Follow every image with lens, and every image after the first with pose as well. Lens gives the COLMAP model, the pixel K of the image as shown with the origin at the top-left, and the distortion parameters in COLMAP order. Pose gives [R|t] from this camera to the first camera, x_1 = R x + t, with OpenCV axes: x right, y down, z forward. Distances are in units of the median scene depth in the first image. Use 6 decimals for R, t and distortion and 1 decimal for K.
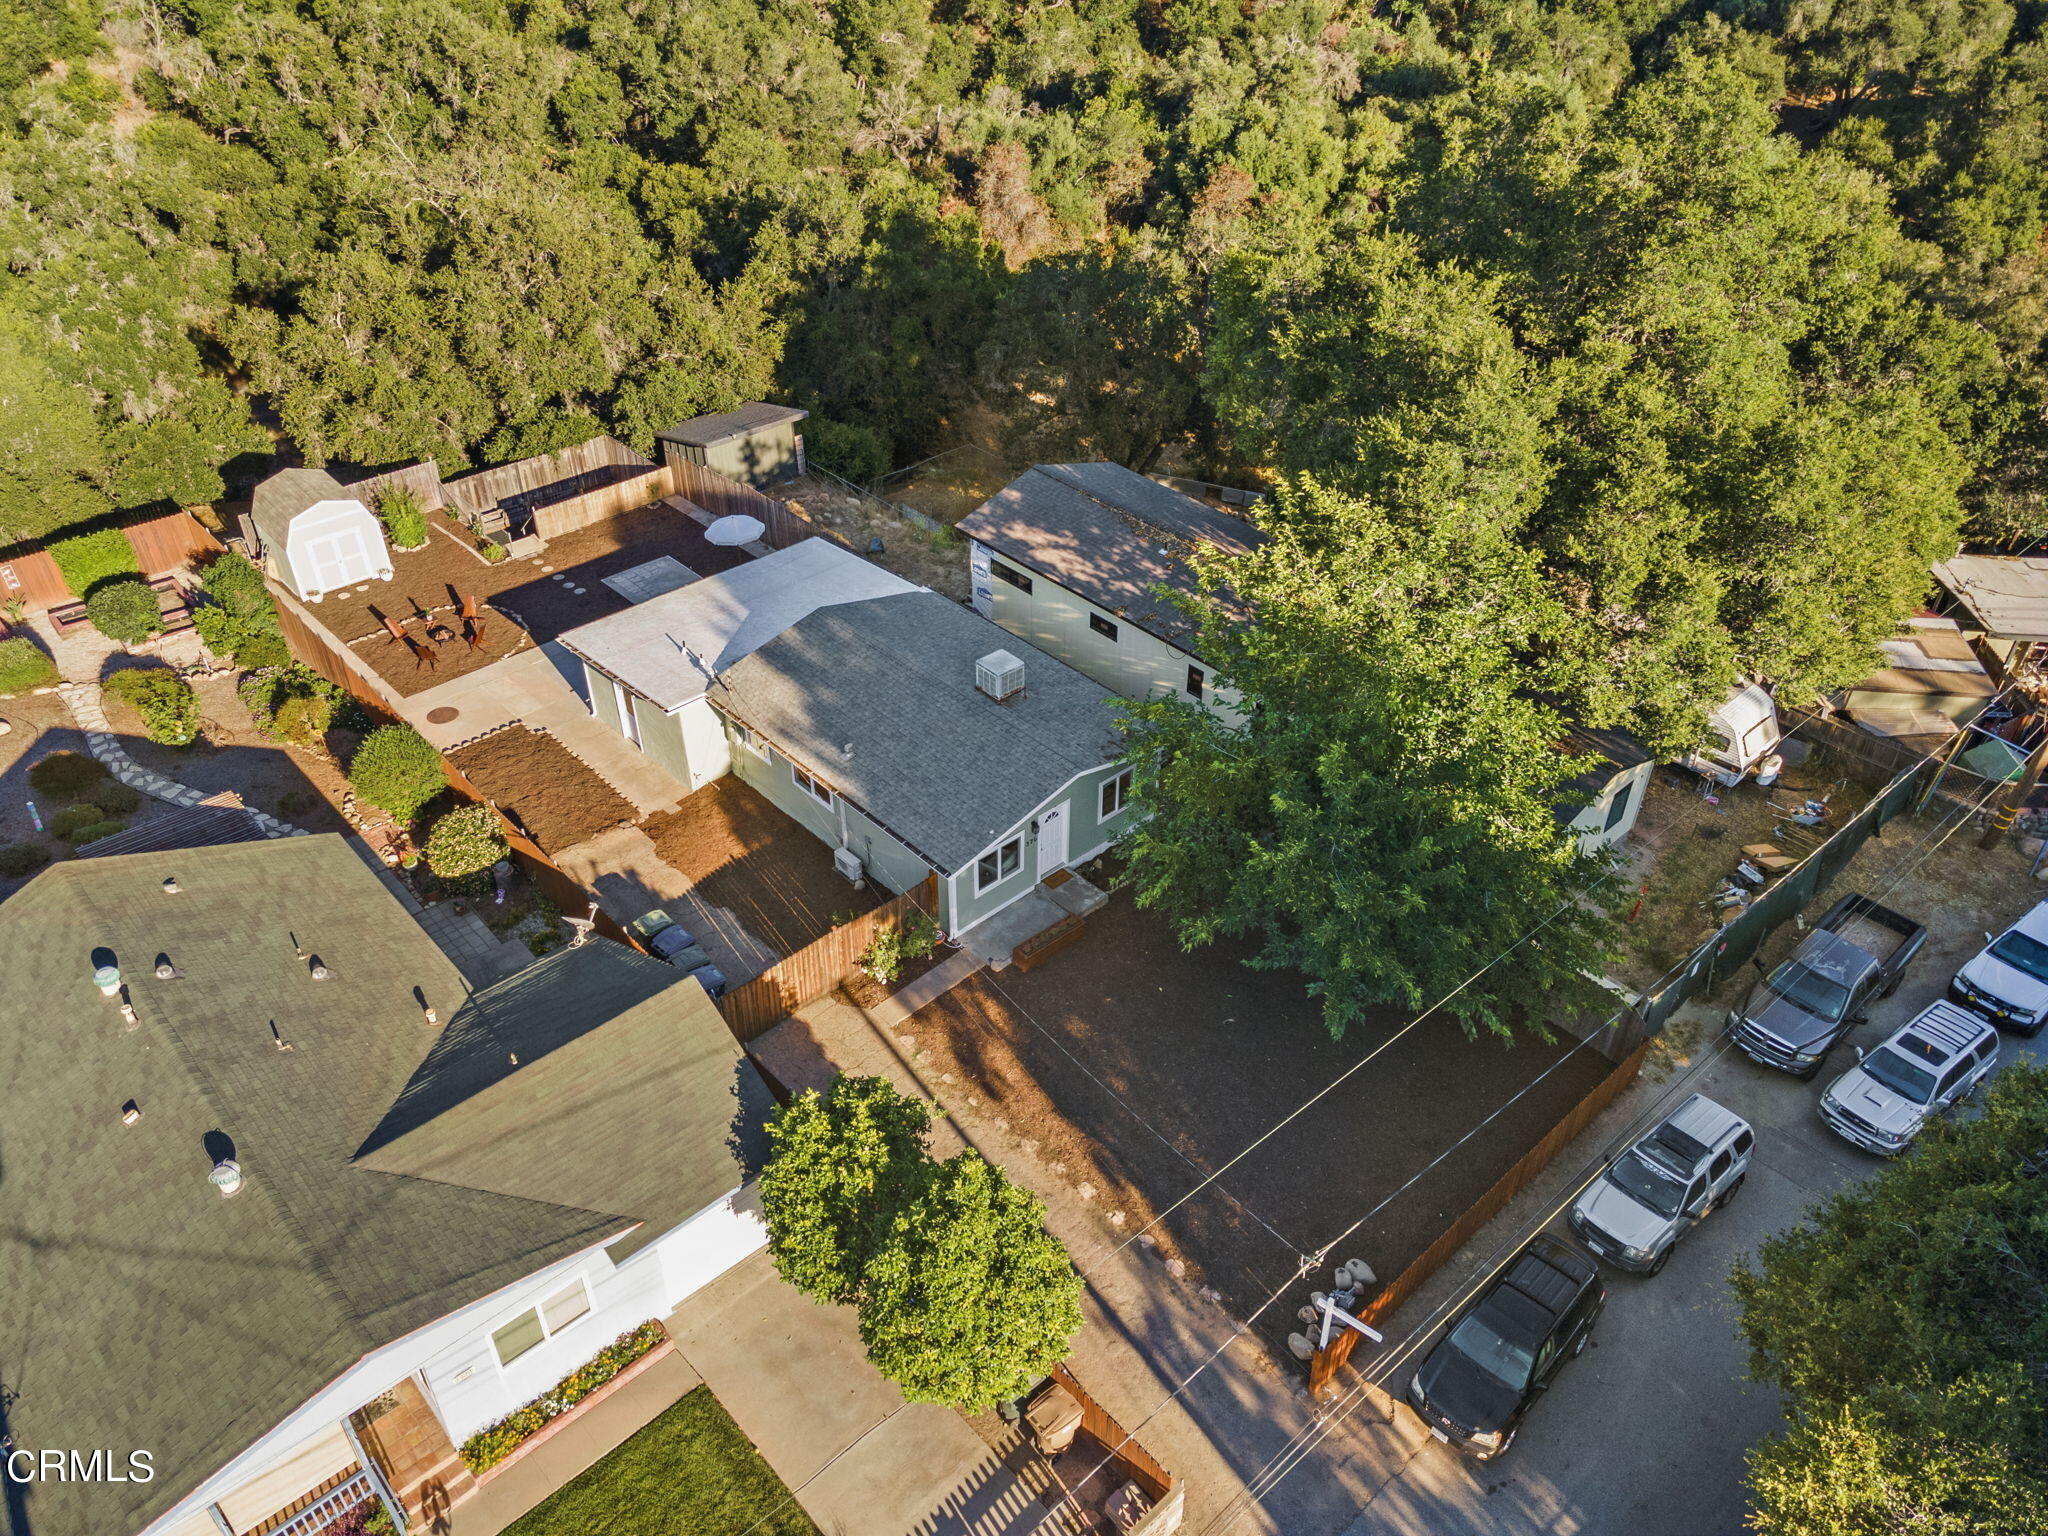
lens RADIAL K [[1485.2, 0, 1039.2], [0, 1485.2, 764.3], [0, 0, 1]] dist [0.051093, 0.001590]
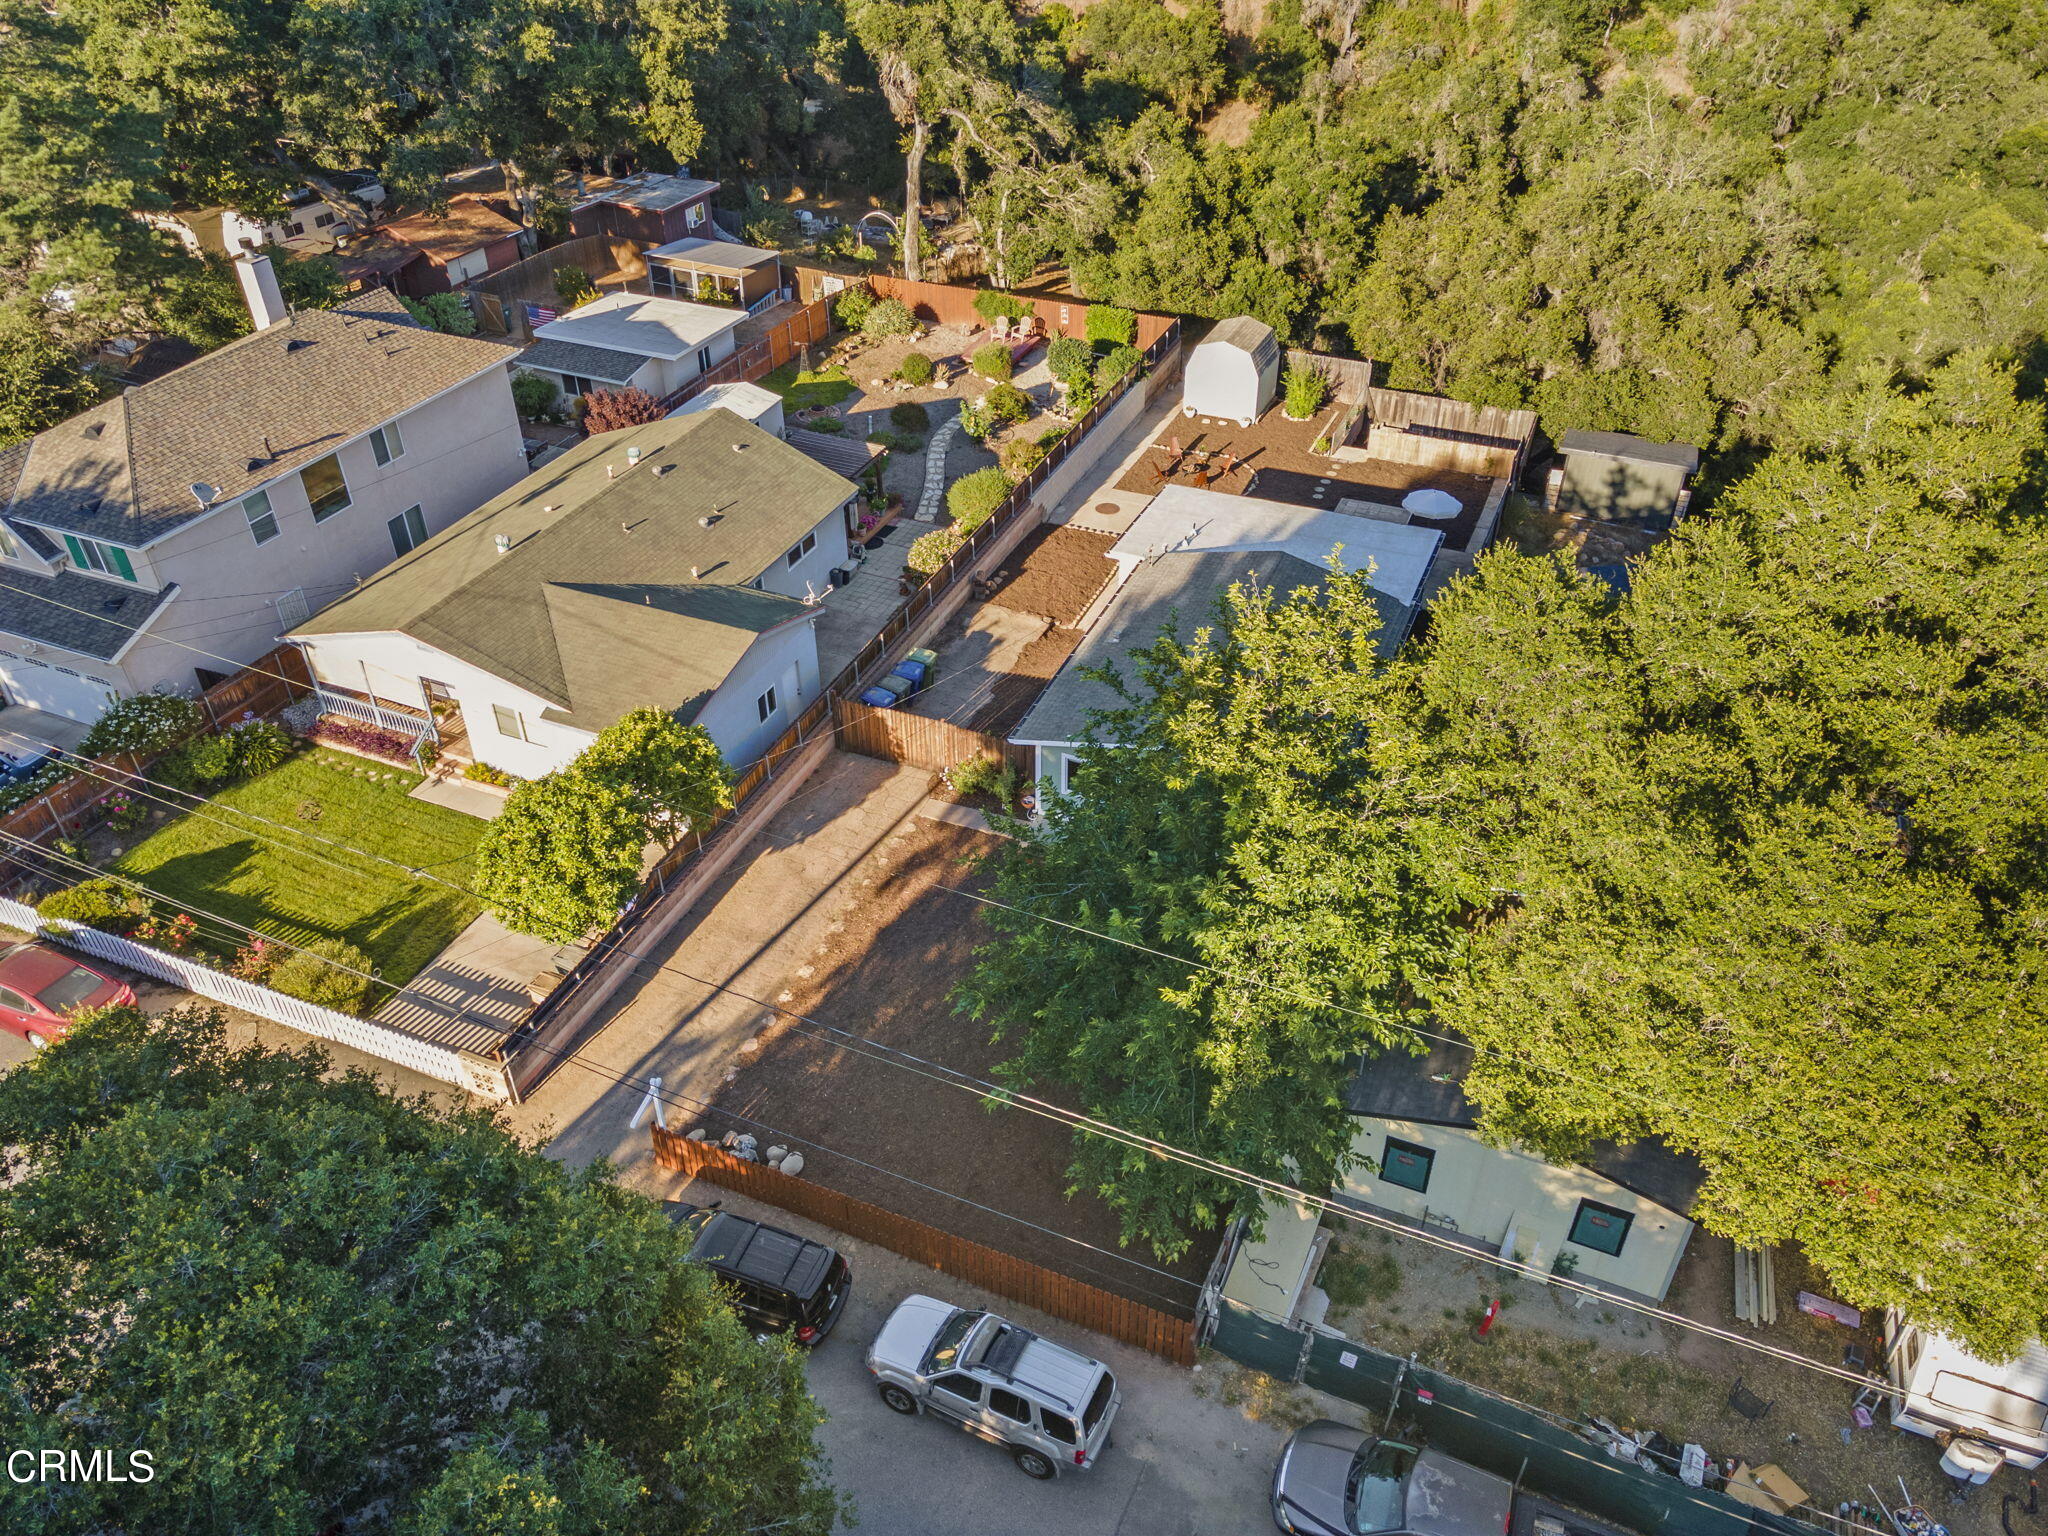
lens RADIAL K [[1423.0, 0, 1050.2], [0, 1423.0, 829.2], [0, 0, 1]] dist [0.033217, 0.000006]
pose [[0.415456, 0.570967, -0.708092, 0.559746], [-0.535492, 0.782786, 0.317009, -0.170267], [0.735285, 0.247474, 0.630961, 0.278909]]
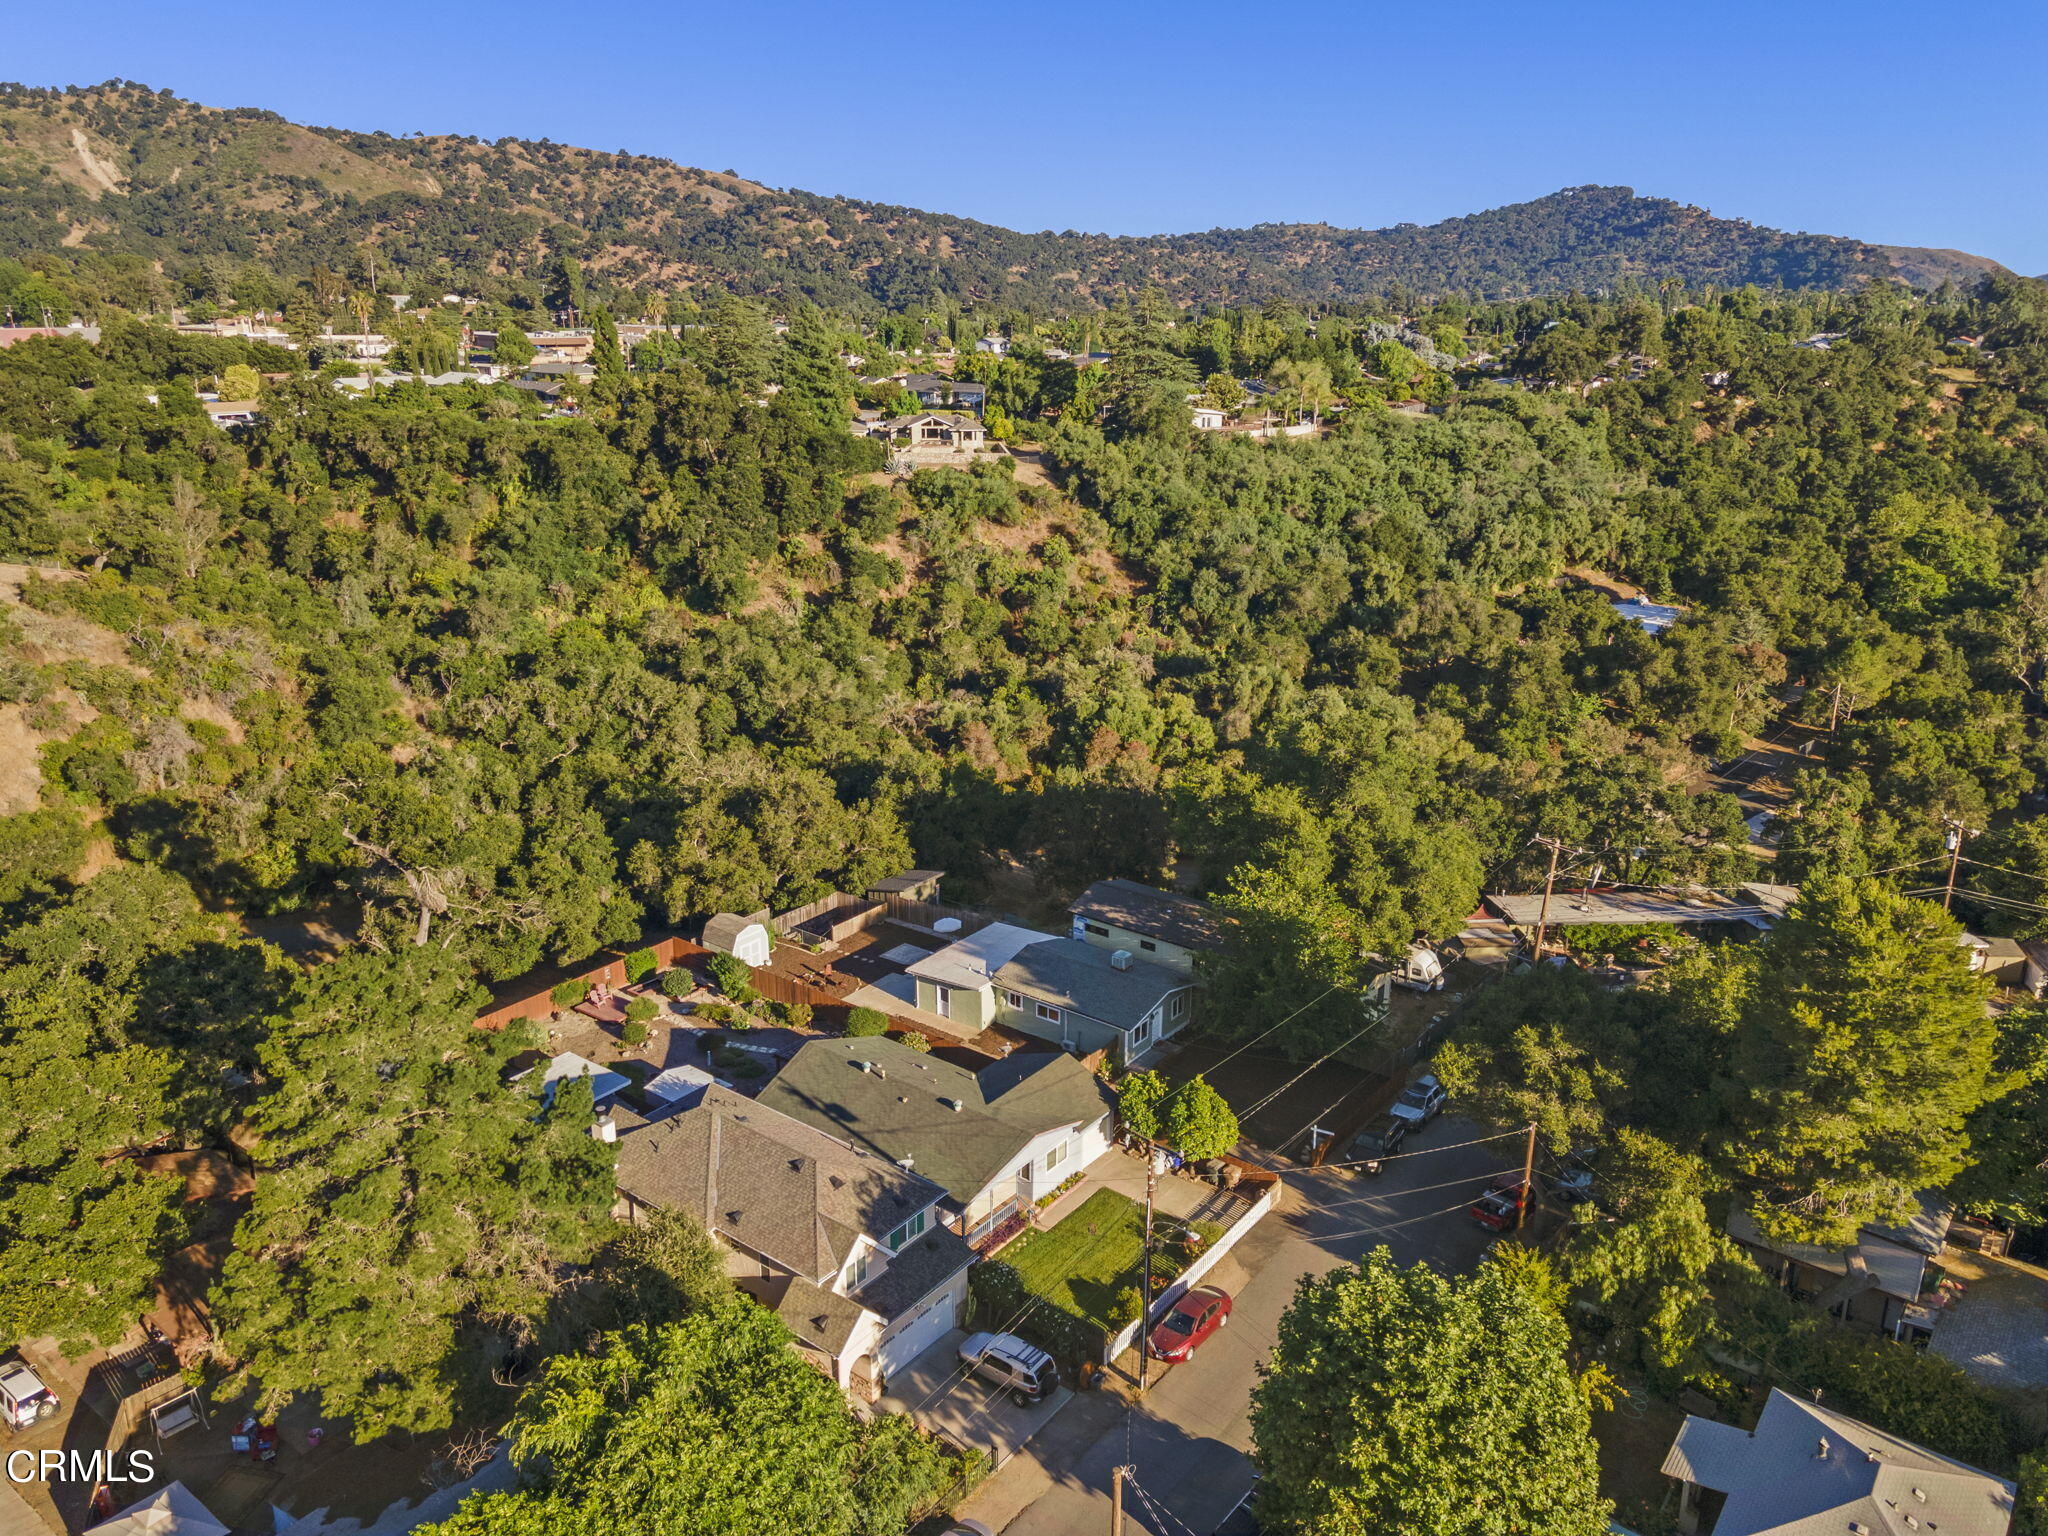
lens RADIAL K [[1485.2, 0, 1039.2], [0, 1485.2, 764.3], [0, 0, 1]] dist [0.051093, 0.001590]
pose [[0.983934, -0.054587, 0.169984, -0.458742], [0.106292, 0.944089, -0.312087, 0.312788], [-0.143445, 0.325141, 0.934723, -1.087109]]
